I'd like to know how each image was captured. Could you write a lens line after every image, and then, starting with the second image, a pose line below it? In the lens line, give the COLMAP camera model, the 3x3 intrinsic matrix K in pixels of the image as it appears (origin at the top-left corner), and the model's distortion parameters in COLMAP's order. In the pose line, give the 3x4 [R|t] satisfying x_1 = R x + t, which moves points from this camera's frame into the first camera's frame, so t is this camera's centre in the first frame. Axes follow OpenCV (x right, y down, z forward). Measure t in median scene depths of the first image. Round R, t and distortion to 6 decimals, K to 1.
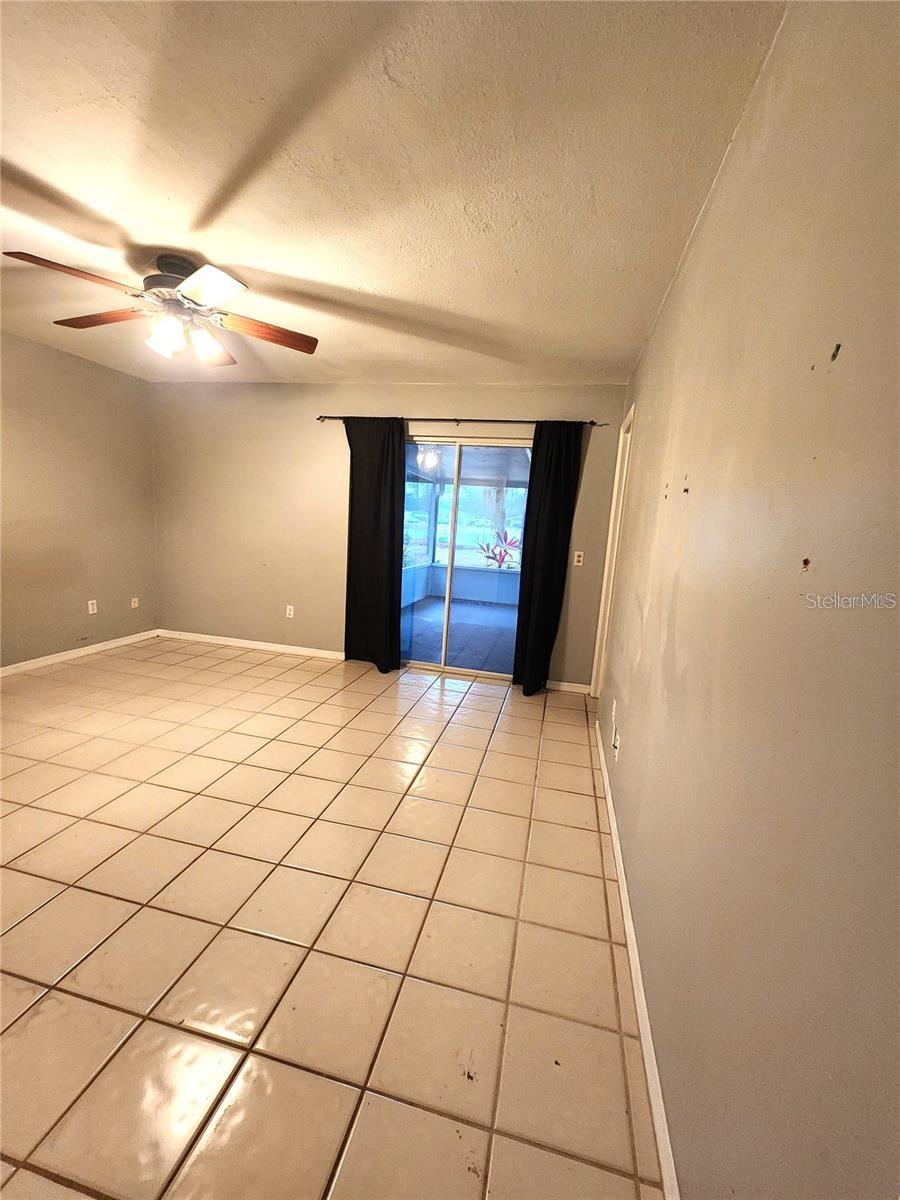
lens RADIAL K [[492.4, 0, 446.2], [0, 492.4, 597.9], [0, 0, 1]] dist [0.002903, -0.000776]
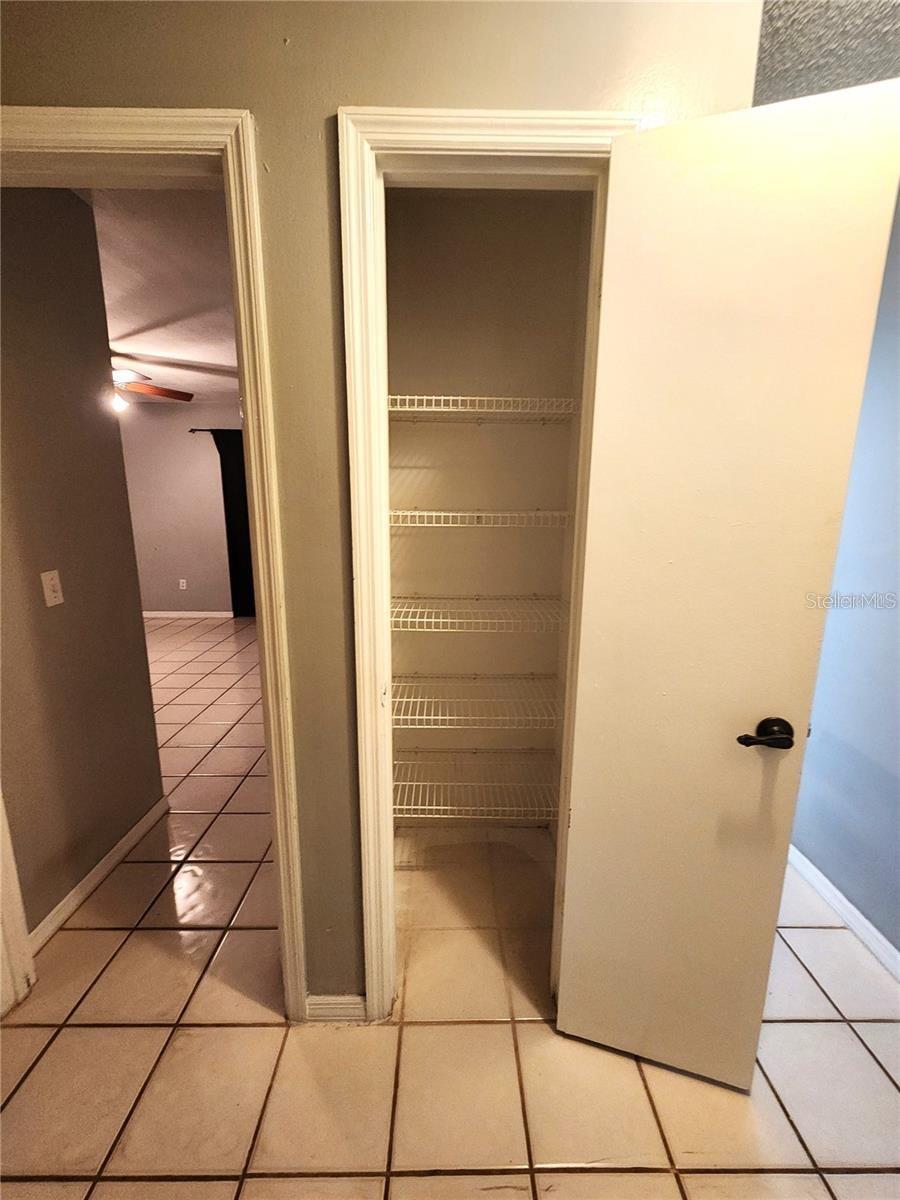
lens RADIAL K [[492.4, 0, 452.3], [0, 492.4, 598.6], [0, 0, 1]] dist [0.002903, -0.000776]
pose [[0.968403, -0.104194, 0.226583, 0.065860], [0.094190, 0.994058, 0.054552, 0.065540], [-0.230920, -0.031487, 0.972463, -0.419403]]
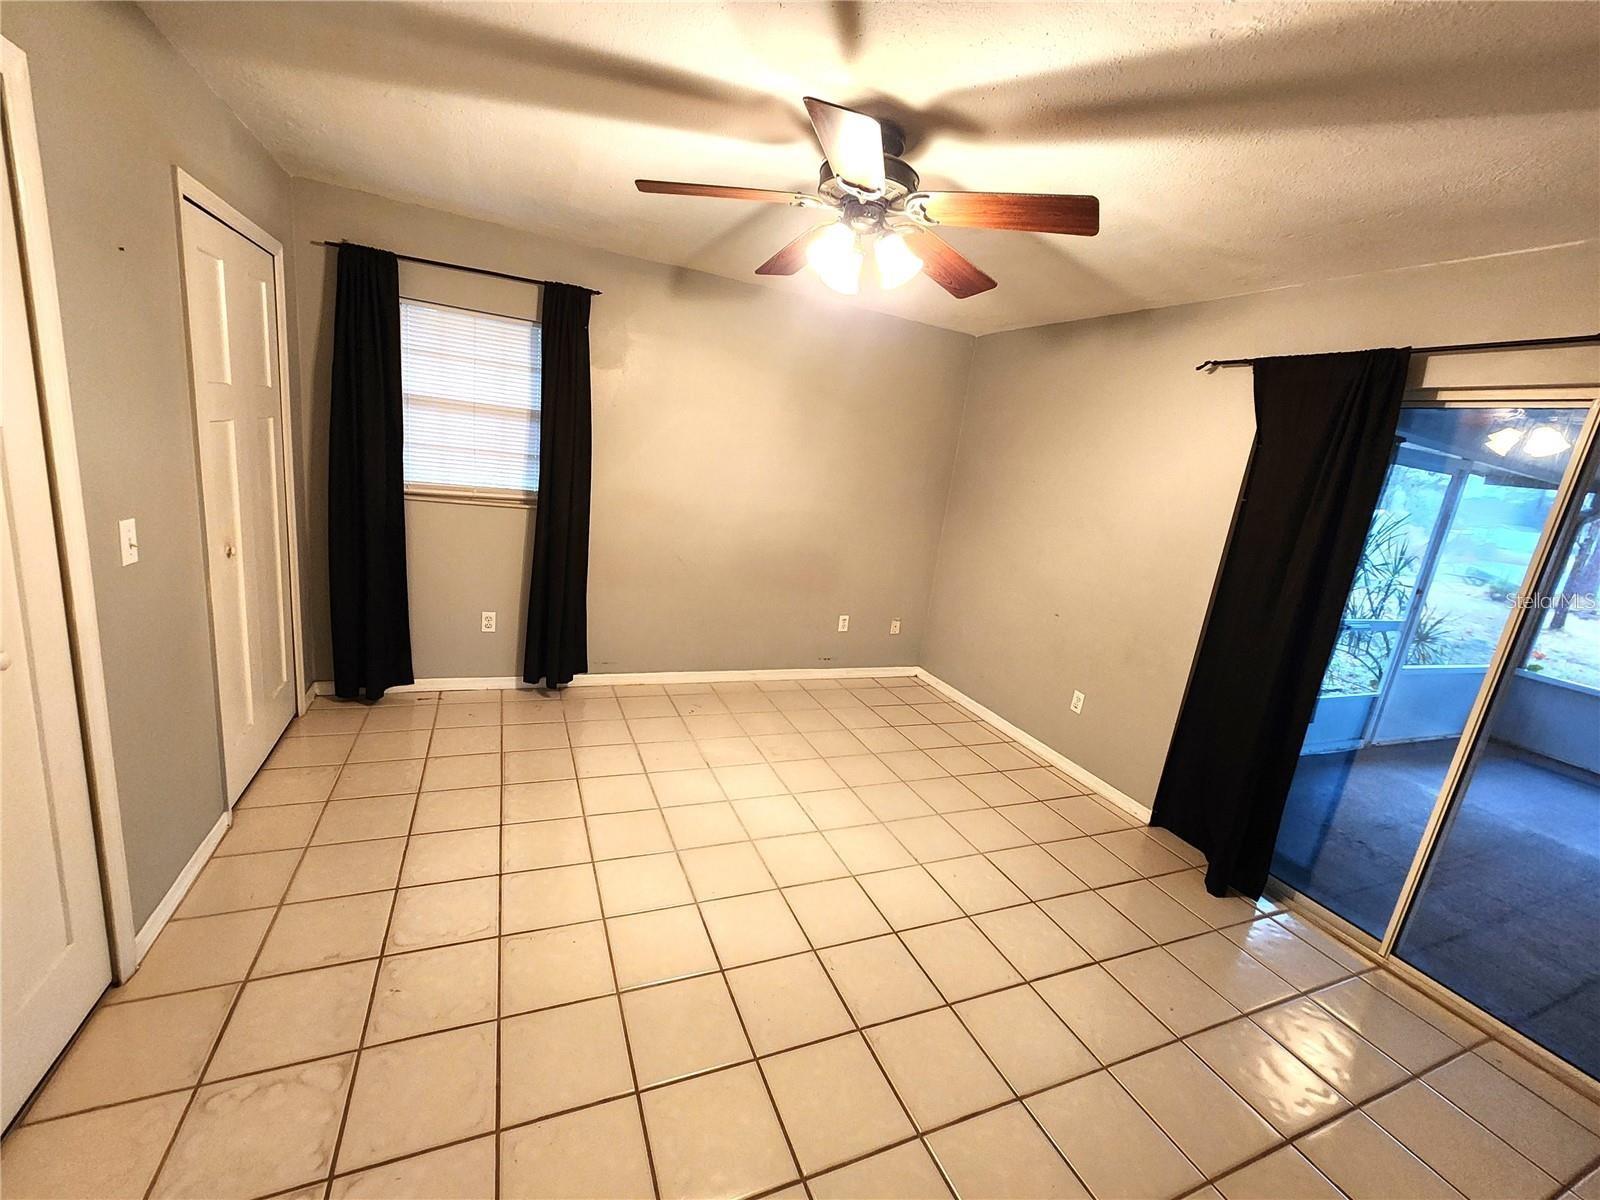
lens RADIAL K [[656.6, 0, 801.1], [0, 656.6, 601.1], [0, 0, 1]] dist [0.002903, -0.000776]
pose [[0.601803, 0.192217, -0.775168, 0.072223], [-0.210028, 0.974531, 0.078598, -0.088006], [0.770533, 0.115506, 0.626846, 0.265737]]
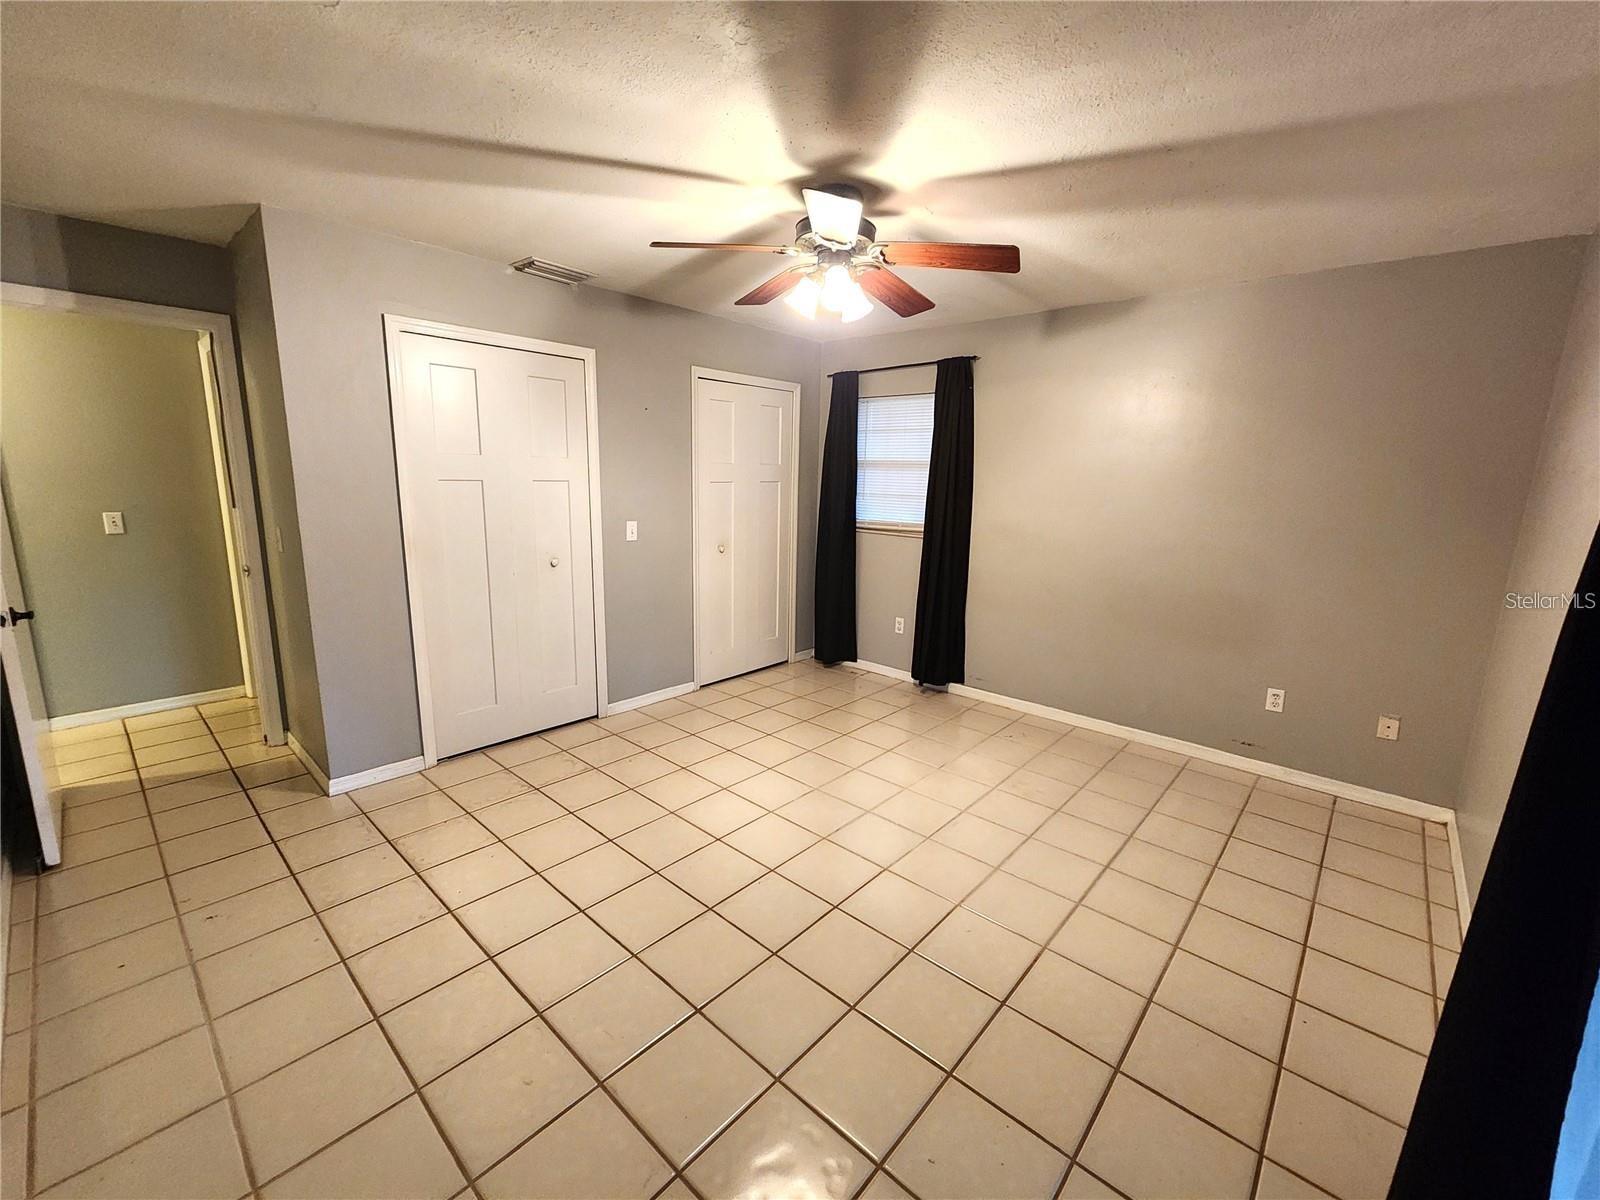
lens RADIAL K [[656.6, 0, 802.2], [0, 656.6, 600.5], [0, 0, 1]] dist [0.002903, -0.000776]
pose [[-0.473443, 0.095915, -0.875587, 0.219939], [-0.190562, 0.959358, 0.208132, -0.150862], [0.859964, 0.265392, -0.435923, 0.831653]]
